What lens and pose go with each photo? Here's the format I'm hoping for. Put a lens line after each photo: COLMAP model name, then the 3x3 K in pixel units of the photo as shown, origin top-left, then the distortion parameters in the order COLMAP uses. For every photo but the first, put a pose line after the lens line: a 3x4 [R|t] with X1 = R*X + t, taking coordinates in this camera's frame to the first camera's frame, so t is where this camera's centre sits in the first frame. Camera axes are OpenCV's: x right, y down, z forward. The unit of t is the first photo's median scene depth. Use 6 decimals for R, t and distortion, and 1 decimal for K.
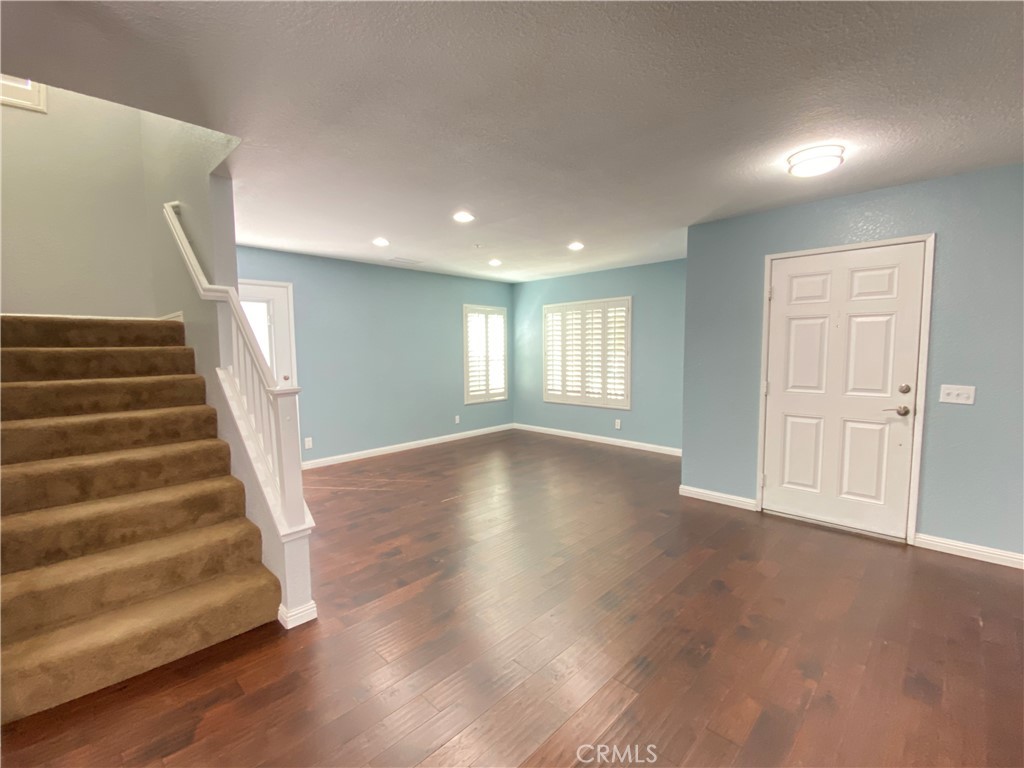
lens RADIAL K [[459.2, 0, 508.3], [0, 459.2, 386.7], [0, 0, 1]] dist [0.020695, -0.021423]
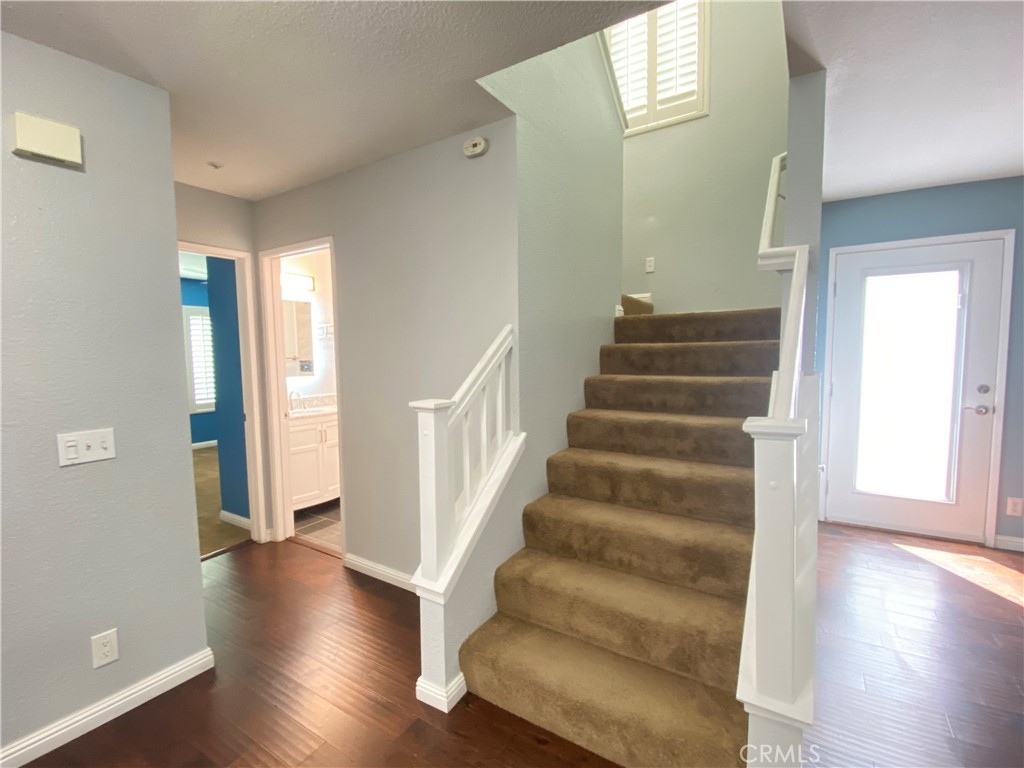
lens RADIAL K [[459.2, 0, 508.3], [0, 459.2, 386.7], [0, 0, 1]] dist [0.020695, -0.021423]
pose [[0.210288, 0.084970, -0.973940, -0.057093], [-0.073004, 0.994799, 0.071027, -0.043479], [0.974910, 0.056165, 0.215397, 0.545577]]
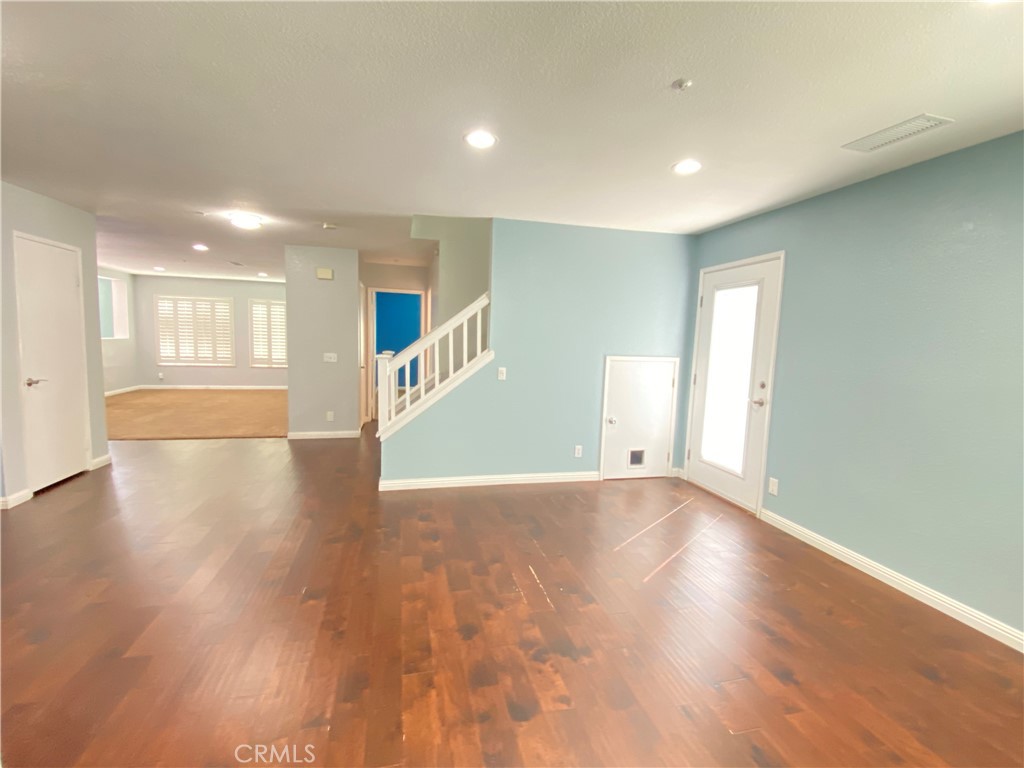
lens RADIAL K [[448.1, 0, 512.1], [0, 448.1, 388.1], [0, 0, 1]] dist [0.039004, -0.032133]
pose [[-0.524918, 0.085169, -0.846881, 0.680628], [-0.101525, 0.981612, 0.161647, -0.186487], [0.845076, 0.170831, -0.506620, 2.117764]]
